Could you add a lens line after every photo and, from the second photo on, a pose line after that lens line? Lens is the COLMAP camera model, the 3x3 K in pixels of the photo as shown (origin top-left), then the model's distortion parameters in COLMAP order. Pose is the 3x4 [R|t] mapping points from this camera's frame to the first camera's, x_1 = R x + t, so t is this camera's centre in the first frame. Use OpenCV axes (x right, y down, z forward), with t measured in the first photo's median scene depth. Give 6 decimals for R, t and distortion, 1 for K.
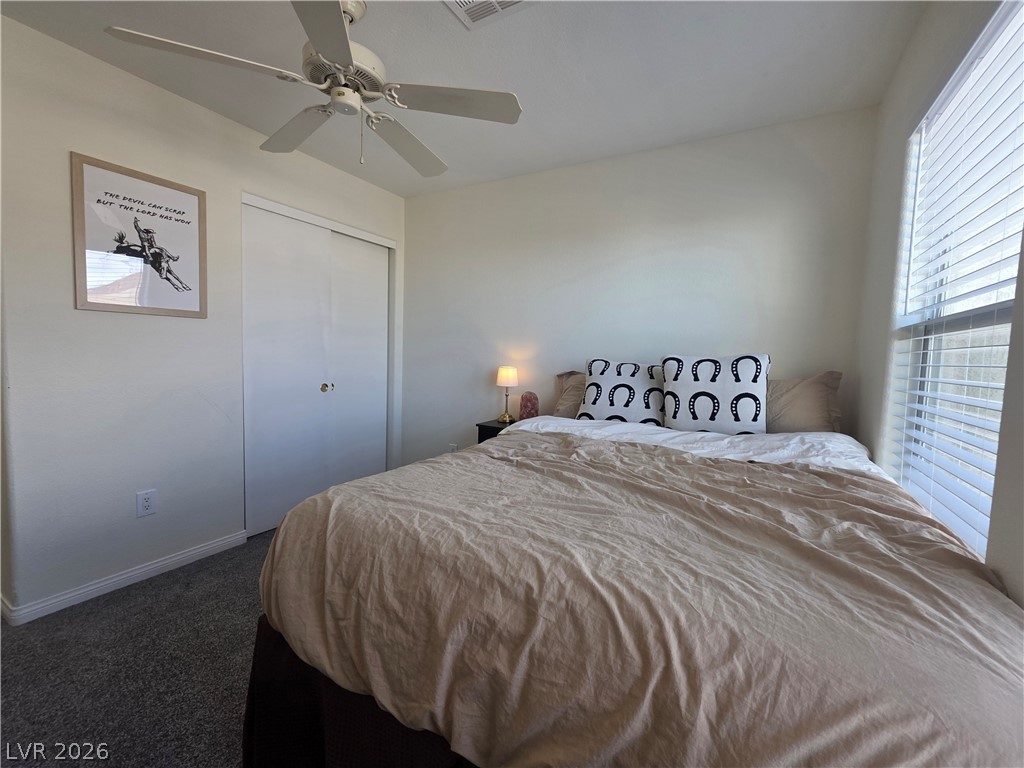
lens RADIAL K [[416.4, 0, 494.2], [0, 416.4, 382.8], [0, 0, 1]] dist [0.000113, 0.000023]
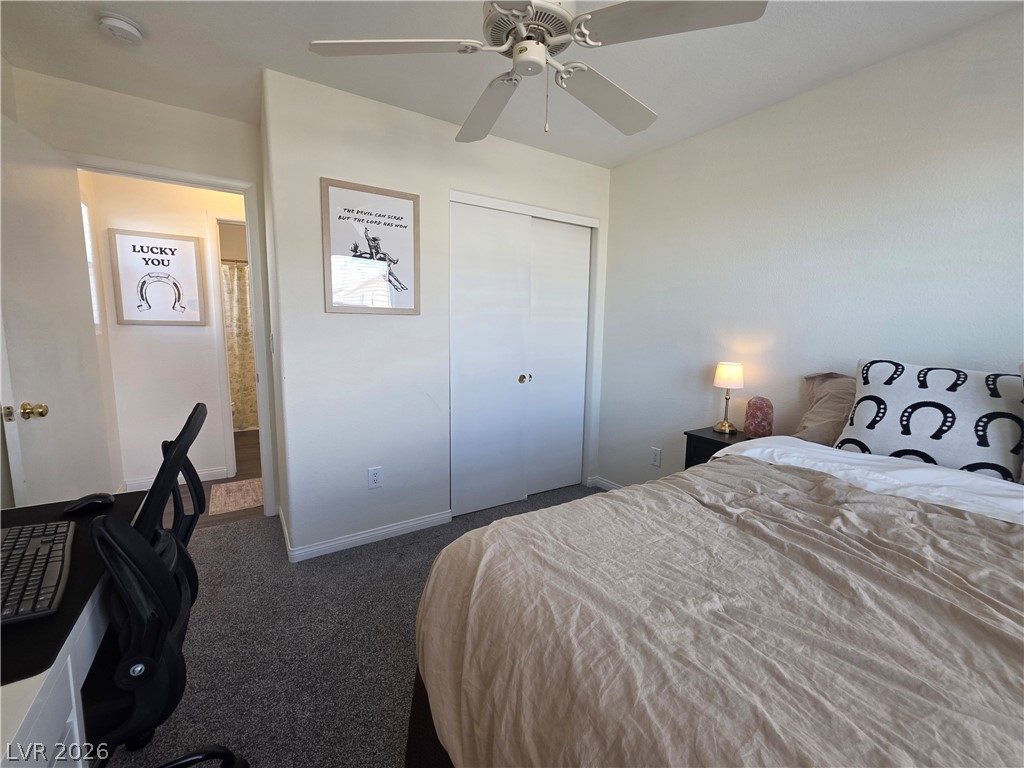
lens RADIAL K [[413.6, 0, 517.1], [0, 413.6, 384.4], [0, 0, 1]] dist [-0.000114, 0.000328]
pose [[0.903715, 0.041072, -0.426159, 0.005583], [-0.017708, 0.998122, 0.058644, -0.067531], [0.427768, -0.045451, 0.902745, 0.206922]]
